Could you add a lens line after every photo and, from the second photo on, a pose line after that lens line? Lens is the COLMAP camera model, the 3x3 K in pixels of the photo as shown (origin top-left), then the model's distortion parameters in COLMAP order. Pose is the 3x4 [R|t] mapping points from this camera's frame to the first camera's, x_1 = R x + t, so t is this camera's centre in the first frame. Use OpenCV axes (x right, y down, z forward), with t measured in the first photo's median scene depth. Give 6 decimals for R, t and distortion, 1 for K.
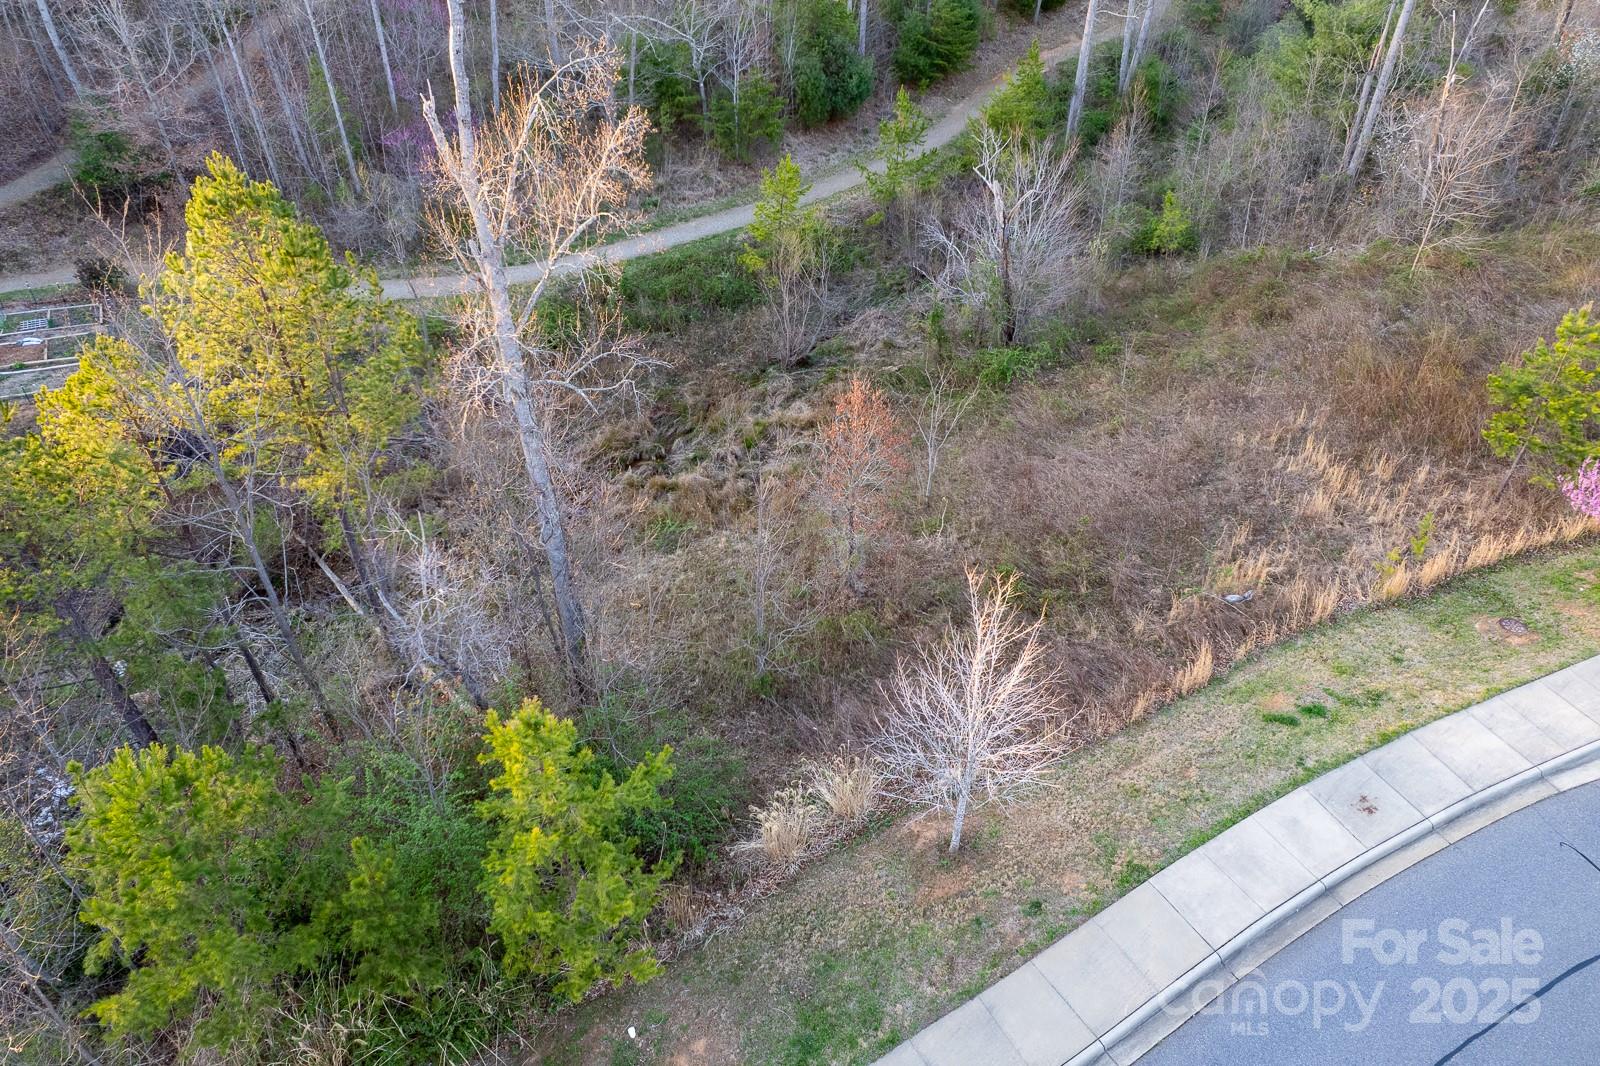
lens RADIAL K [[1023.5, 0, 808.8], [0, 1023.5, 539.0], [0, 0, 1]] dist [-0.083722, 0.076296]
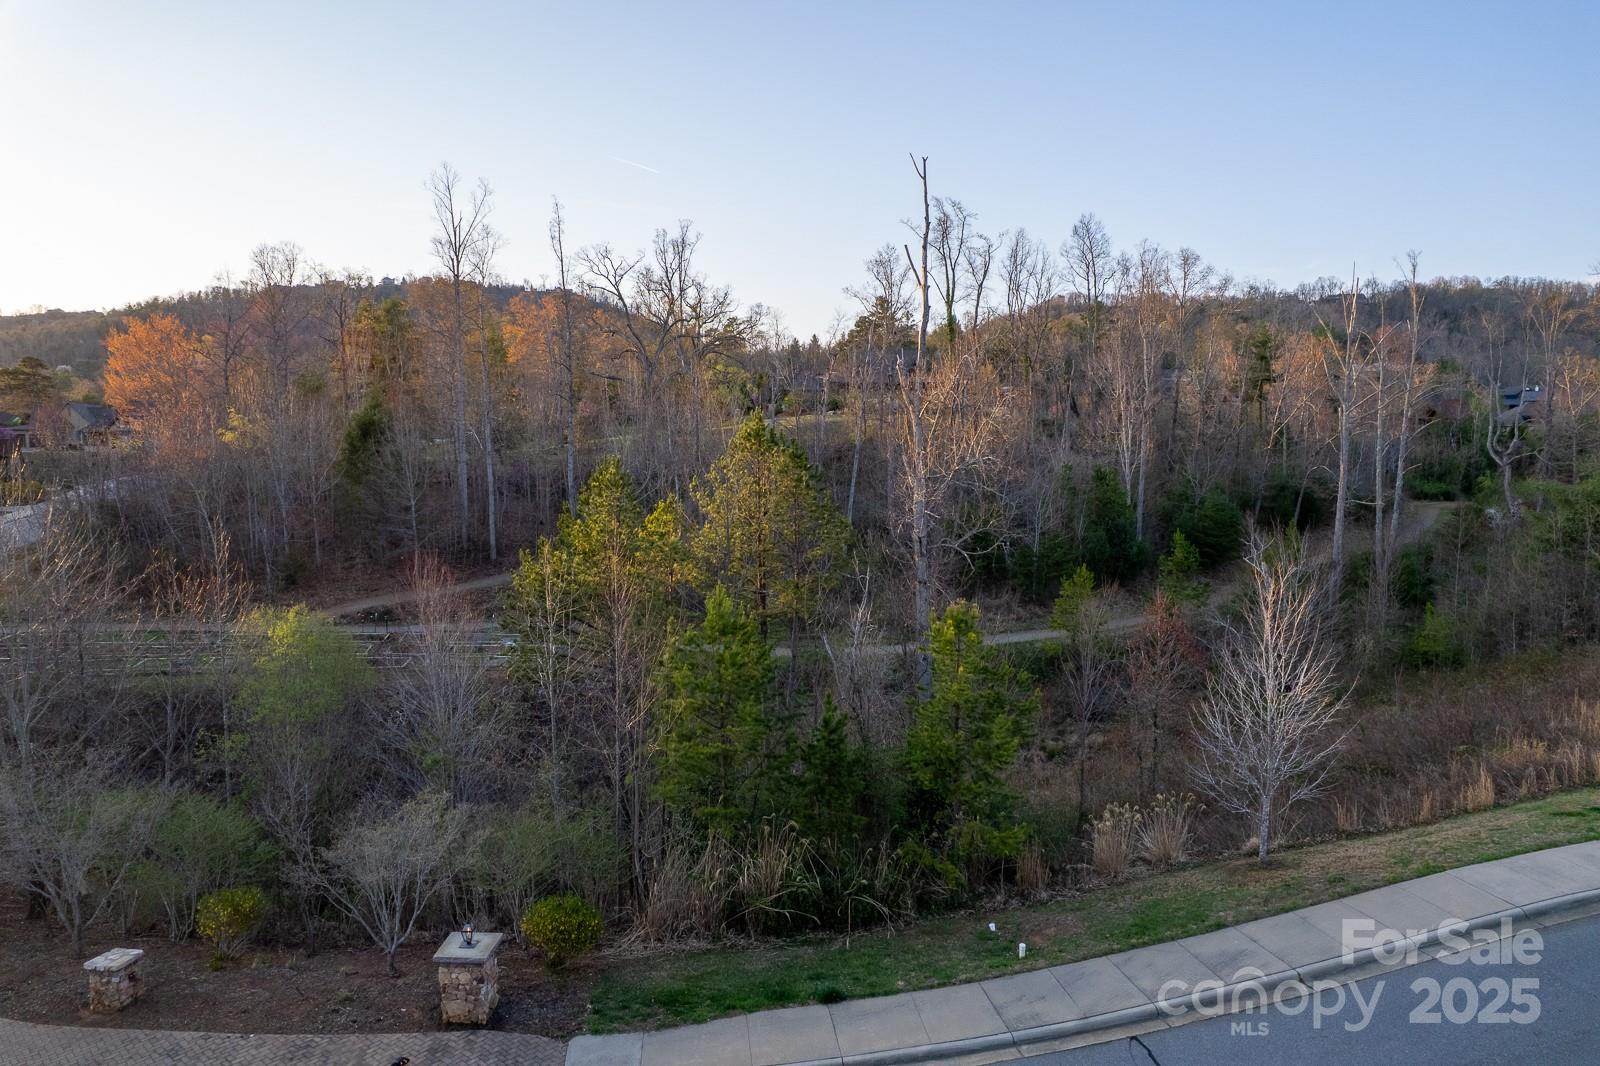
lens RADIAL K [[1023.5, 0, 808.8], [0, 1023.5, 539.0], [0, 0, 1]] dist [-0.083722, 0.076296]
pose [[0.967381, 0.019457, -0.252576, -0.062722], [-0.149419, 0.848966, -0.506884, 0.518848], [0.204566, 0.528089, 0.824181, -0.214812]]
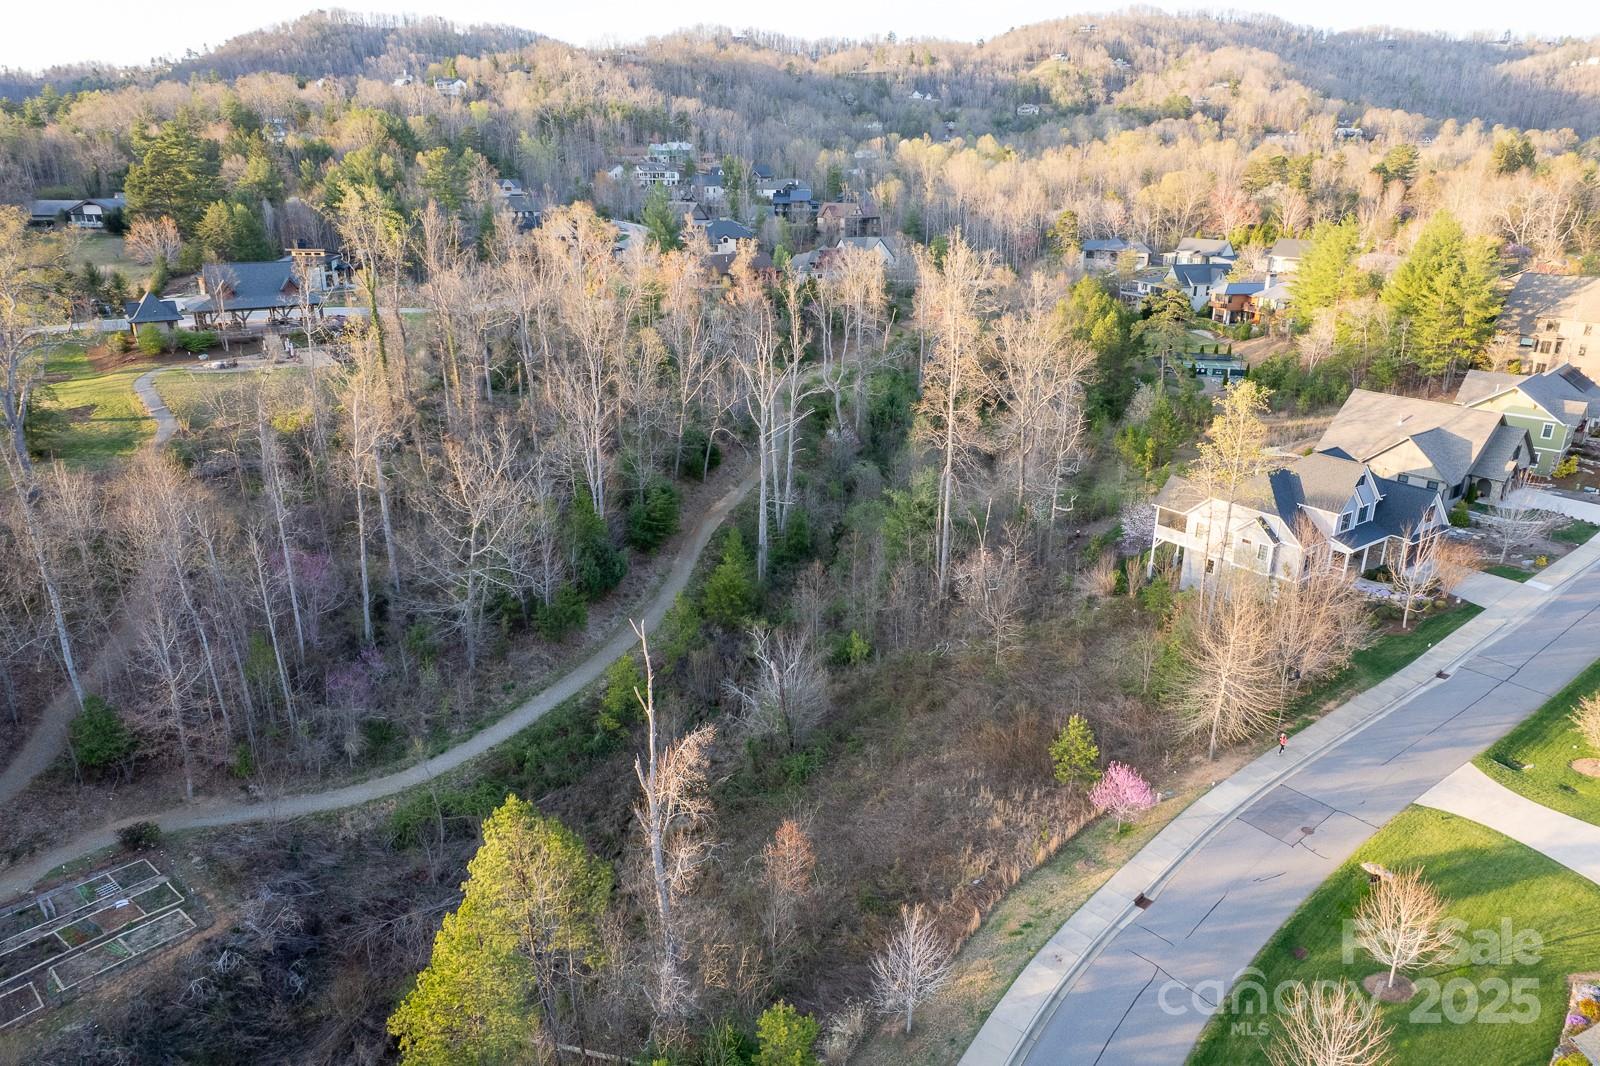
lens RADIAL K [[1022.5, 0, 808.6], [0, 1022.5, 538.3], [0, 0, 1]] dist [-0.081032, 0.073210]
pose [[0.920207, -0.136234, 0.366959, -0.579775], [0.236459, 0.940565, -0.243773, -0.183761], [-0.311939, 0.311093, 0.897728, -1.010458]]
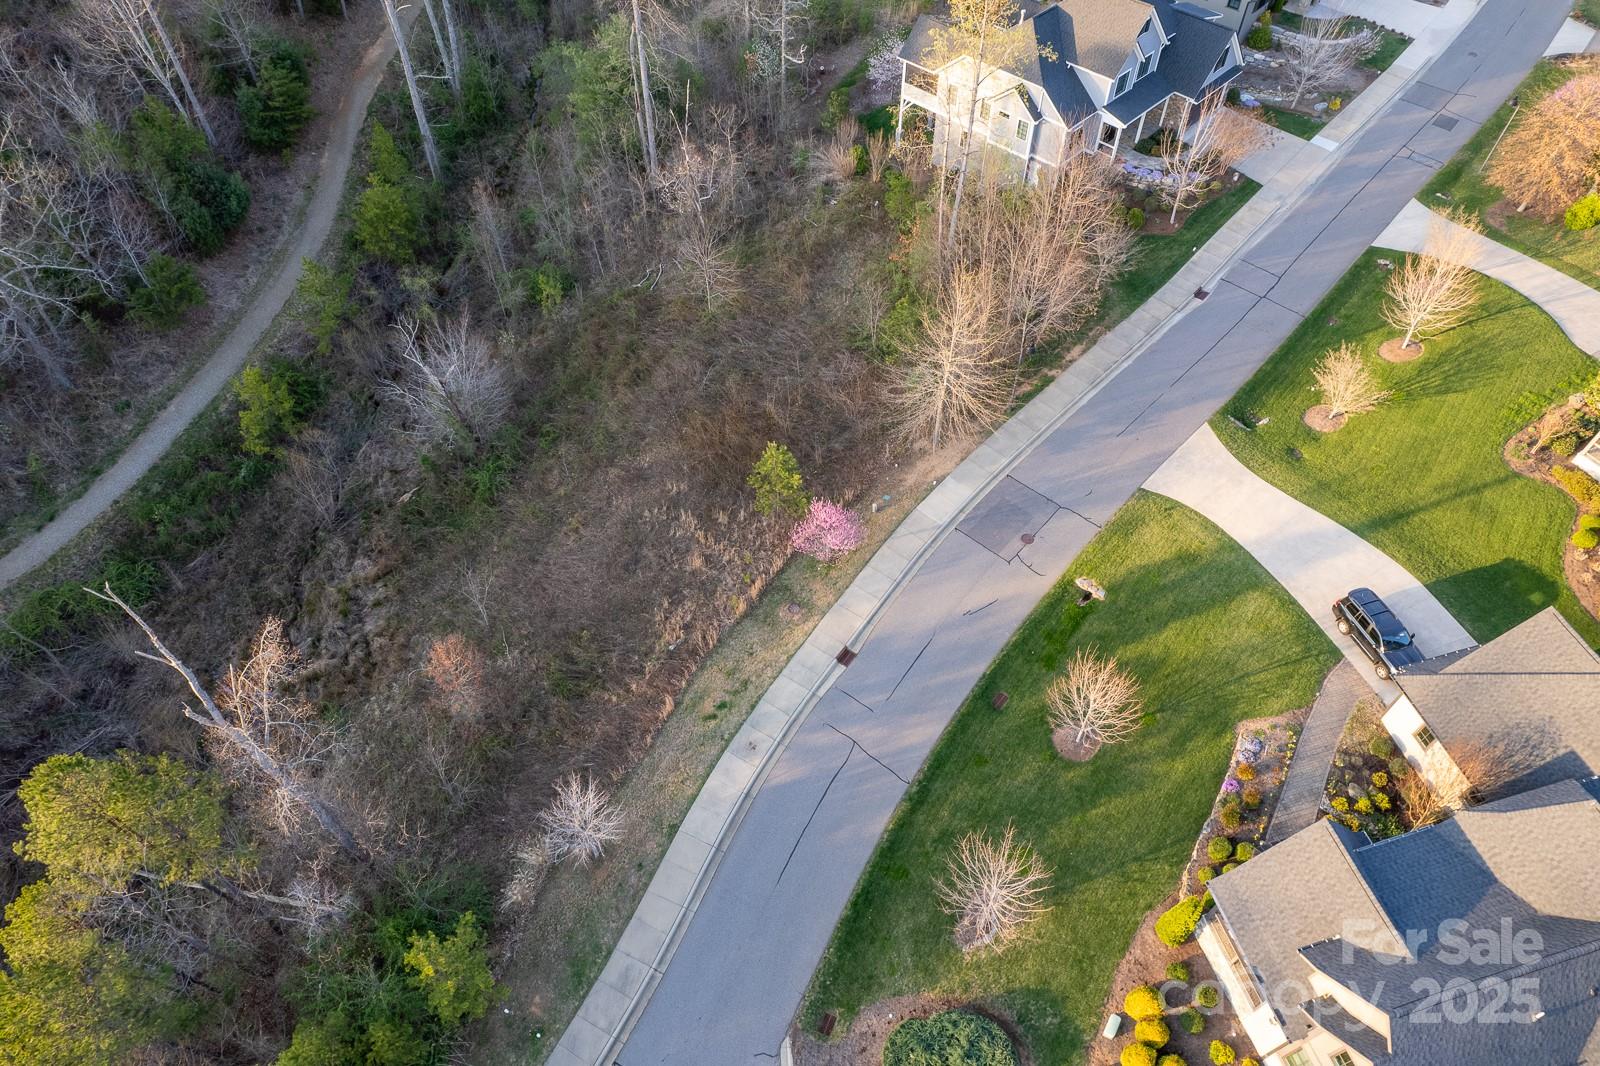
lens RADIAL K [[1023.5, 0, 807.7], [0, 1023.5, 534.7], [0, 0, 1]] dist [-0.074547, 0.067669]
pose [[0.825987, -0.442372, 0.349359, 0.048106], [0.339029, 0.885014, 0.319077, -0.665591], [-0.450339, -0.145111, 0.880987, -0.801094]]
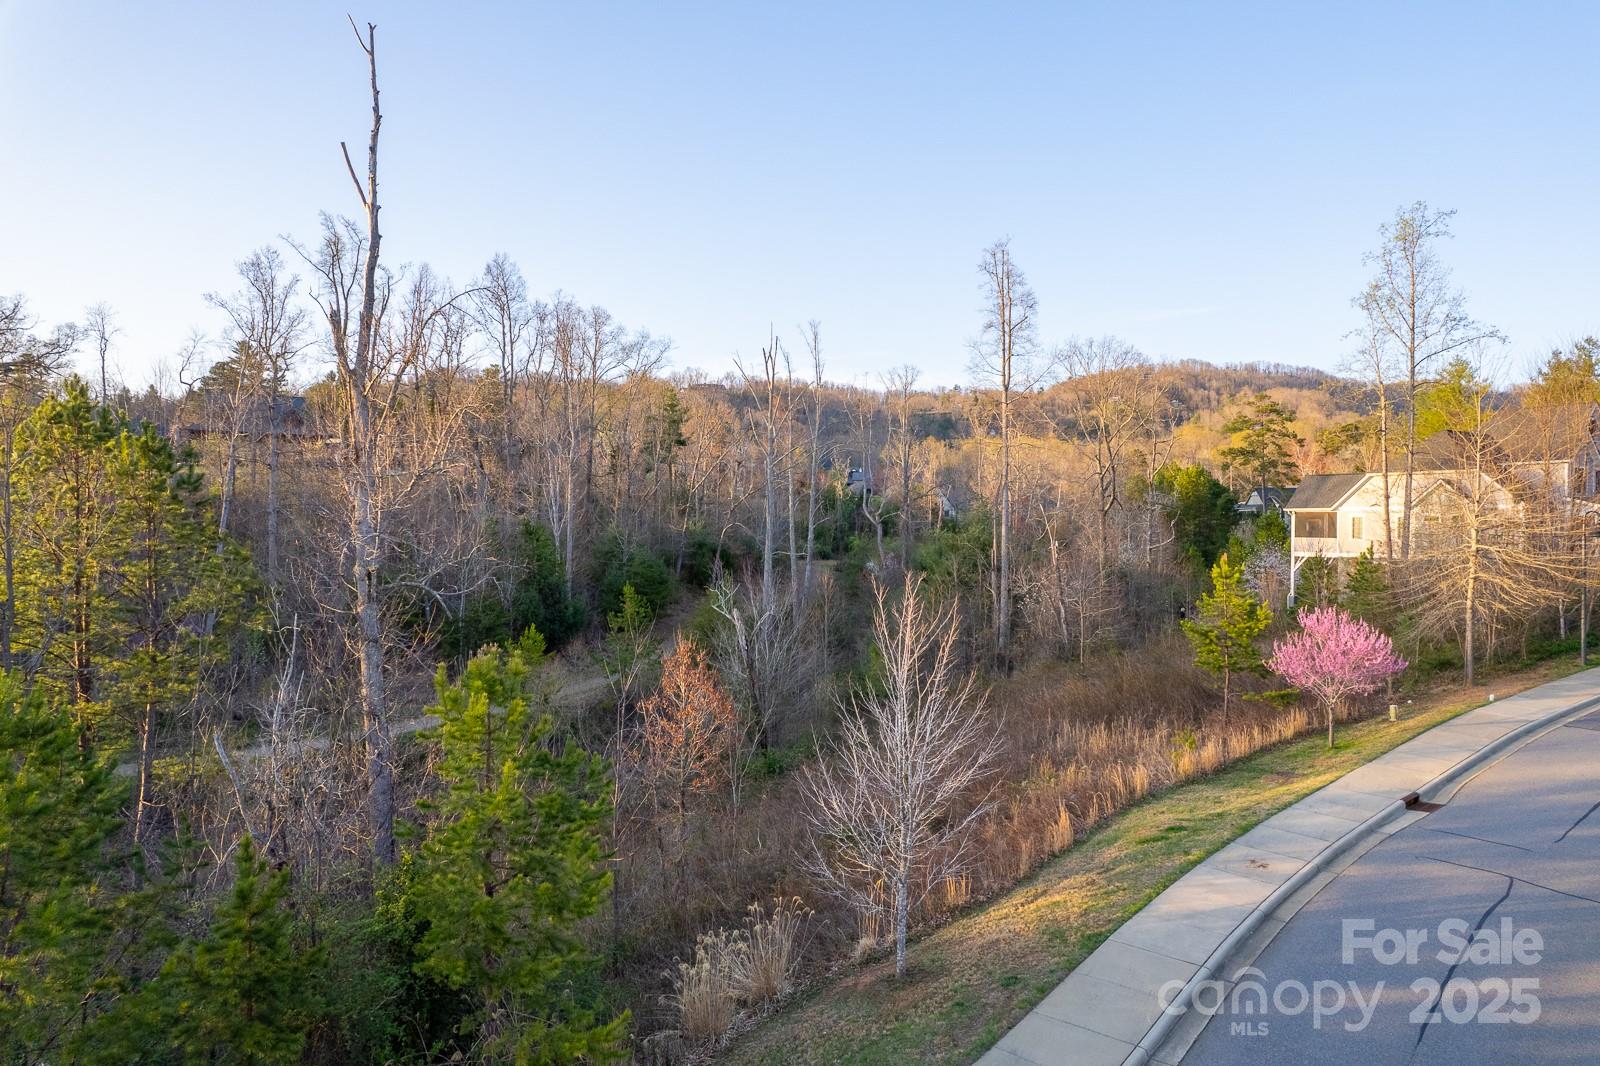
lens RADIAL K [[1023.9, 0, 809.2], [0, 1023.9, 533.9], [0, 0, 1]] dist [-0.070248, 0.053445]
pose [[0.945662, -0.003336, 0.325134, -0.173278], [0.195051, 0.805869, -0.559044, 0.373738], [-0.260150, 0.592084, 0.762731, 0.092900]]
